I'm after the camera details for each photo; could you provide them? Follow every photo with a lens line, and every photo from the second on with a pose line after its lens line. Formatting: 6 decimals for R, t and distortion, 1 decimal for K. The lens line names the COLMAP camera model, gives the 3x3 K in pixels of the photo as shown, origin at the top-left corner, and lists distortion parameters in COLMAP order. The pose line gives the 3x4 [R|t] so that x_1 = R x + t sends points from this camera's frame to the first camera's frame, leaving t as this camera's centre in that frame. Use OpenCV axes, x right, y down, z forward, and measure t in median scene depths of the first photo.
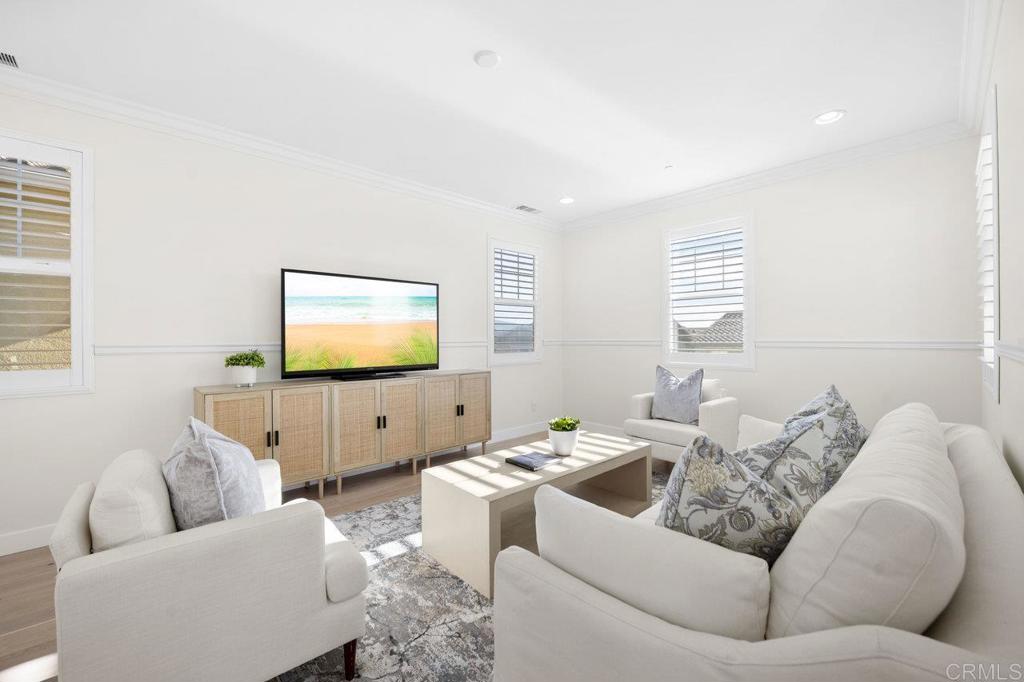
lens RADIAL K [[405.4, 0, 512.0], [0, 405.4, 341.0], [0, 0, 1]] dist [0.000144, 0.000086]
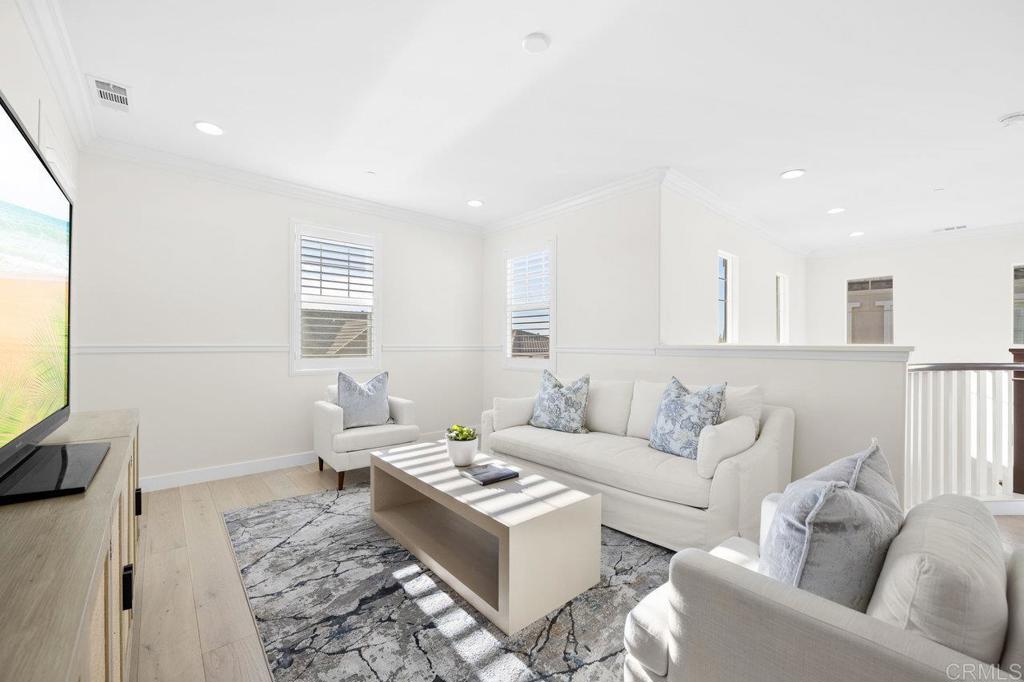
lens RADIAL K [[405.4, 0, 512.0], [0, 405.4, 341.0], [0, 0, 1]] dist [0.000144, 0.000086]
pose [[0.040371, 0.011221, 0.999122, -0.902526], [-0.001228, 0.999937, -0.011181, -0.004092], [-0.999184, -0.000775, 0.040382, 0.917875]]
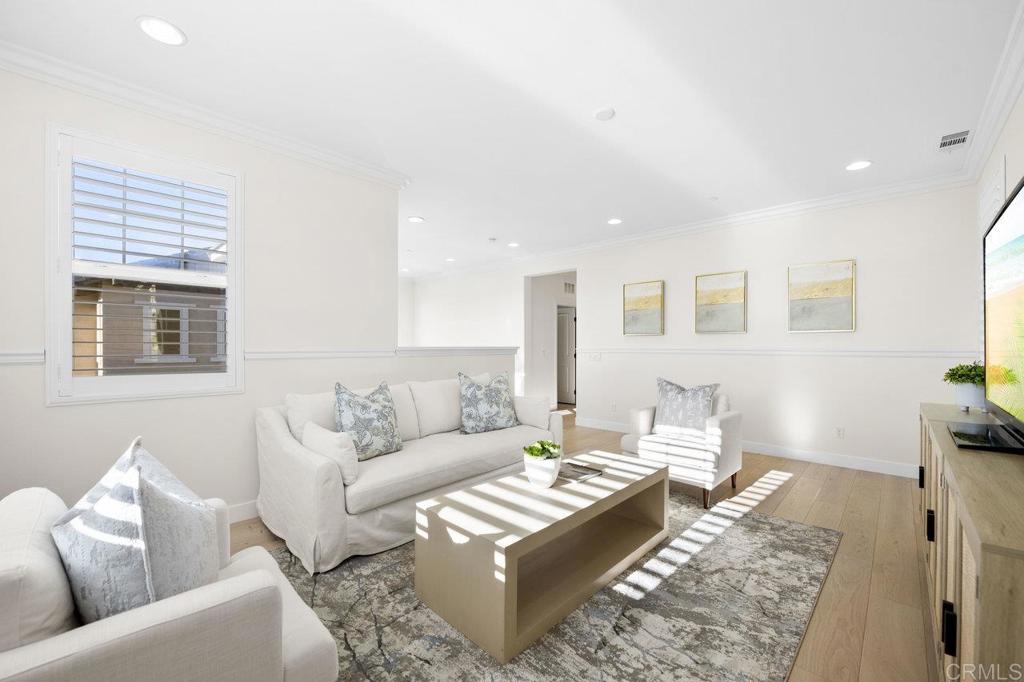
lens RADIAL K [[405.4, 0, 512.0], [0, 405.4, 341.0], [0, 0, 1]] dist [0.000144, 0.000086]
pose [[-0.998784, 0.001944, -0.049265, 0.253553], [0.002315, 0.999969, -0.007485, -0.016780], [0.049249, -0.007590, -0.998758, 2.001942]]
